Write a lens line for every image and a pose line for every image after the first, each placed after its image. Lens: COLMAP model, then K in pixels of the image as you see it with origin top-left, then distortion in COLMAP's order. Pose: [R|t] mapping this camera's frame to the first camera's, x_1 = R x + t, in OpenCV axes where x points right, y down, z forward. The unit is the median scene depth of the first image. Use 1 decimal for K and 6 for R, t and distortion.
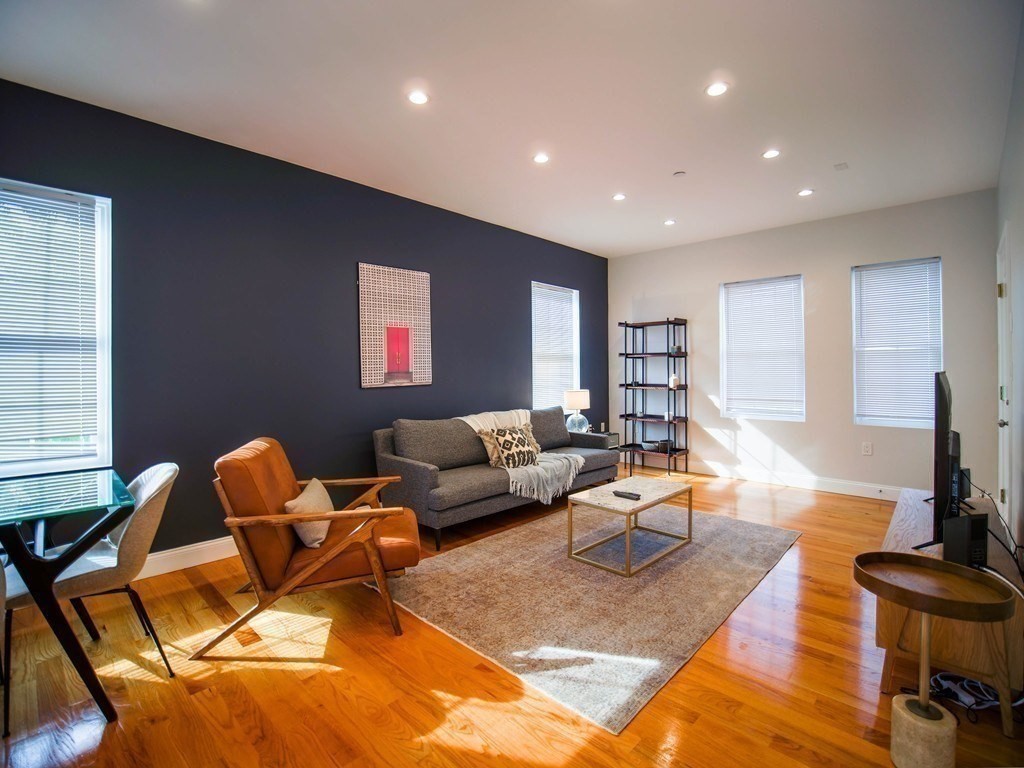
lens RADIAL K [[470.4, 0, 509.2], [0, 470.4, 380.3], [0, 0, 1]] dist [-0.001323, -0.000567]
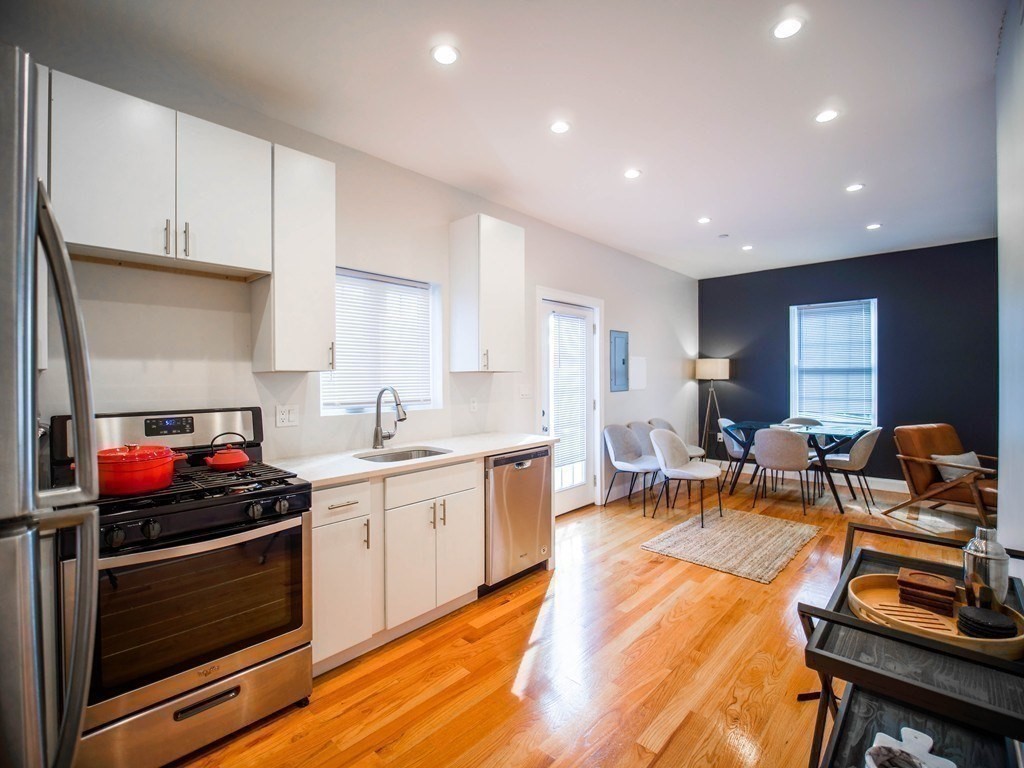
lens RADIAL K [[470.4, 0, 509.2], [0, 470.4, 380.3], [0, 0, 1]] dist [-0.001323, -0.000567]
pose [[0.001019, -0.001507, -0.999998, 1.278064], [0.002226, 0.999996, -0.001505, -0.037757], [0.999997, -0.002224, 0.001022, -0.638944]]
